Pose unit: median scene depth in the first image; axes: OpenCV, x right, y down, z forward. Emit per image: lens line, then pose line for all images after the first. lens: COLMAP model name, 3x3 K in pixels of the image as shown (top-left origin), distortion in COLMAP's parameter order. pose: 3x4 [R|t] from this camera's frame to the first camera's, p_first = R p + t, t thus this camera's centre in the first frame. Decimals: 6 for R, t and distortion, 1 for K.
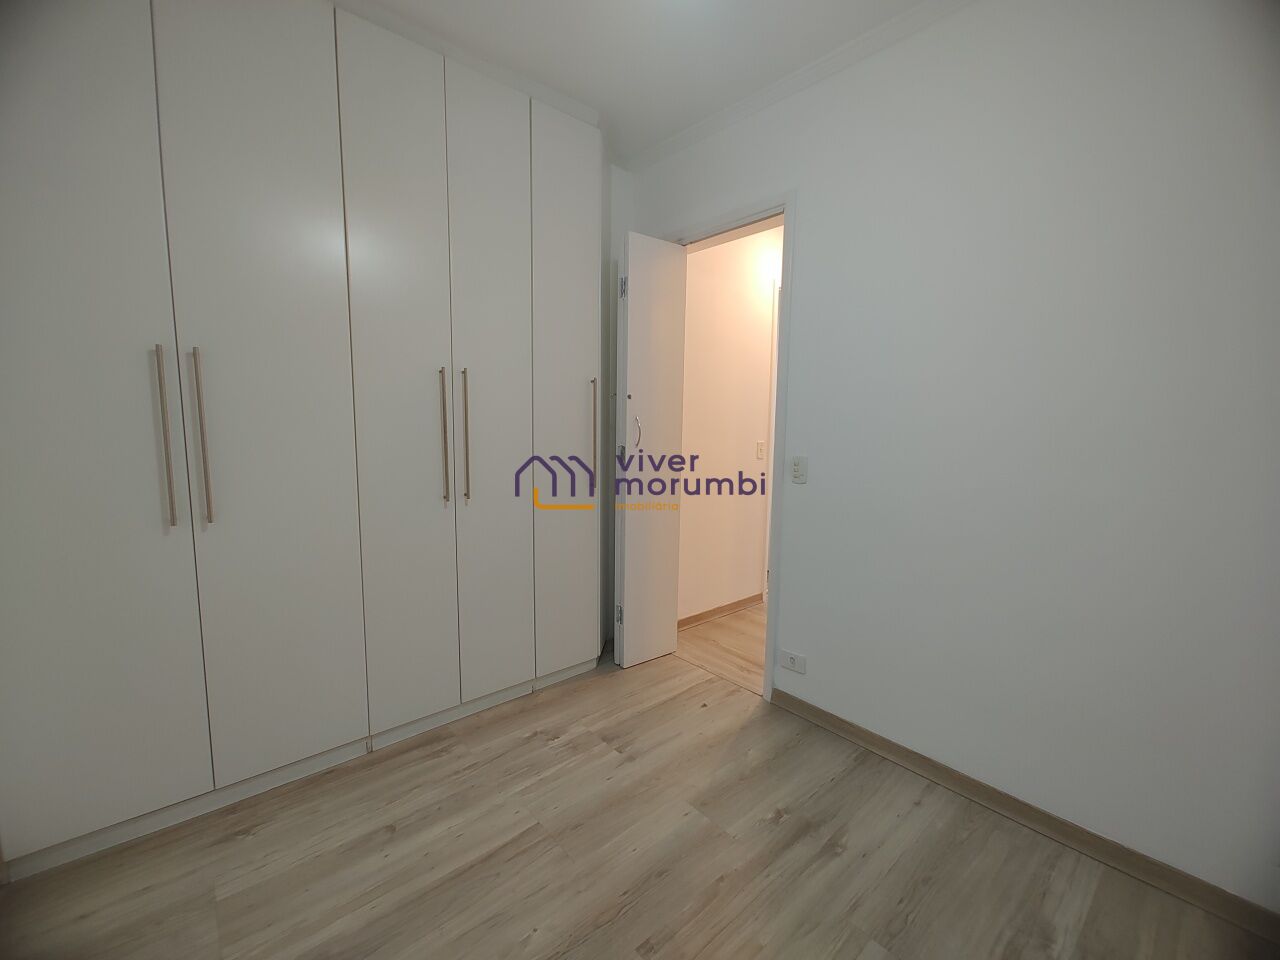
lens RADIAL K [[531.3, 0, 640.0], [0, 531.3, 480.0], [0, 0, 1]] dist [0.014415, -0.007430]
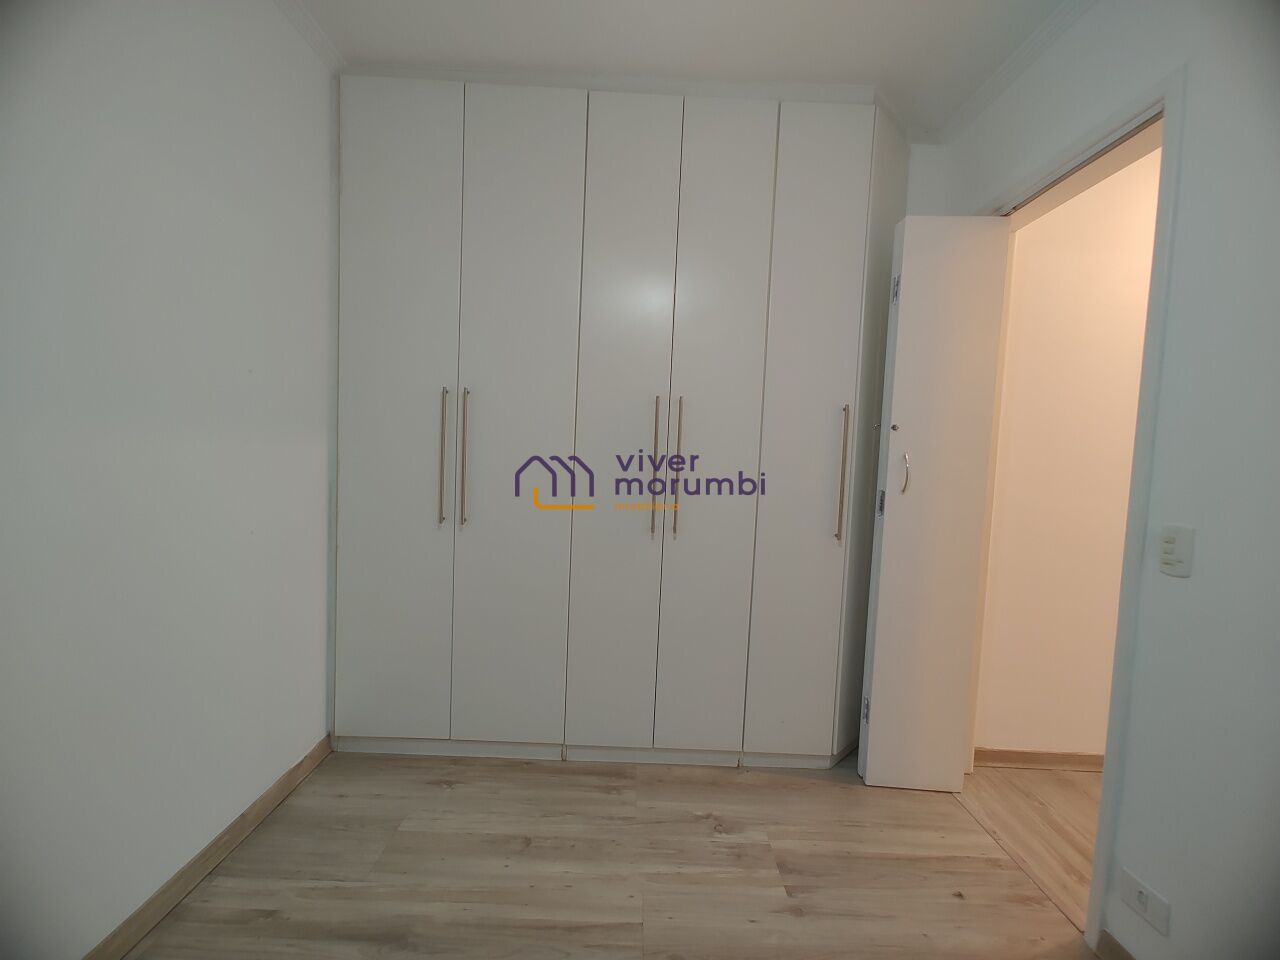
lens RADIAL K [[529.1, 0, 640.0], [0, 529.1, 480.0], [0, 0, 1]] dist [-0.001057, 0.000274]
pose [[0.754249, 0.052077, -0.654520, 0.261230], [-0.104585, 0.993651, -0.041460, -0.013060], [0.648206, 0.099724, 0.754907, 0.249556]]
